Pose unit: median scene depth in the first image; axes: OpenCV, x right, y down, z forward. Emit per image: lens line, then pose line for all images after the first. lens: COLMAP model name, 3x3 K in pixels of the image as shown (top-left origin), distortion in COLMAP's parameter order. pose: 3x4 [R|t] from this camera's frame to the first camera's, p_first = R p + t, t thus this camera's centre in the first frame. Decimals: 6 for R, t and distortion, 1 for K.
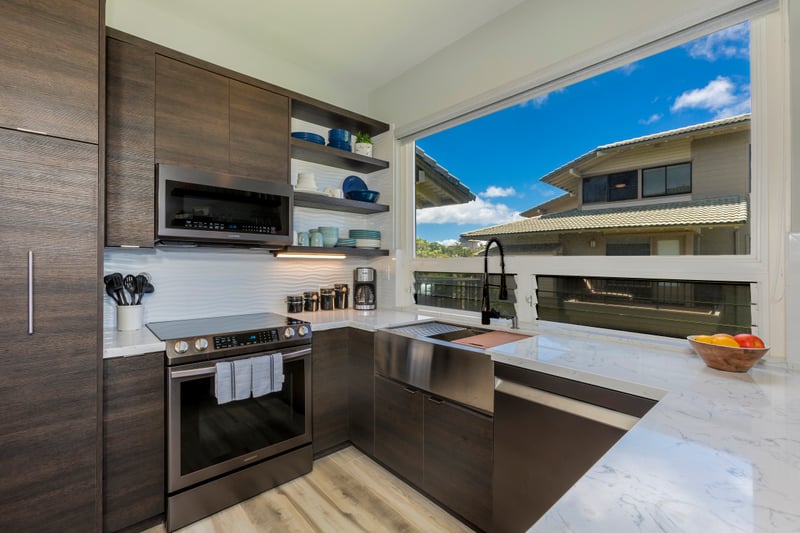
lens RADIAL K [[353.9, 0, 407.0], [0, 353.9, 264.7], [0, 0, 1]] dist [-0.010401, 0.000398]
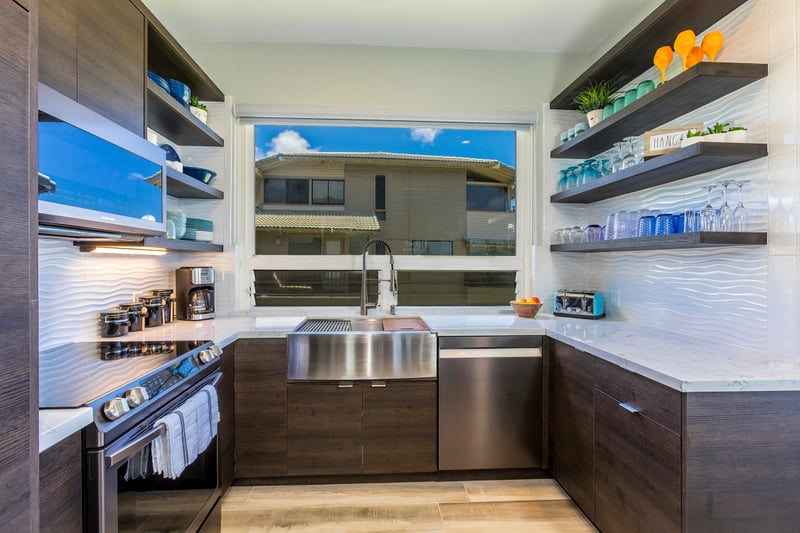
lens RADIAL K [[353.9, 0, 405.4], [0, 353.9, 264.6], [0, 0, 1]] dist [-0.010401, 0.000398]
pose [[0.620367, -0.010959, 0.784235, -0.465287], [0.002972, 0.999928, 0.011621, -0.004425], [-0.784306, -0.004878, 0.620355, 0.157997]]
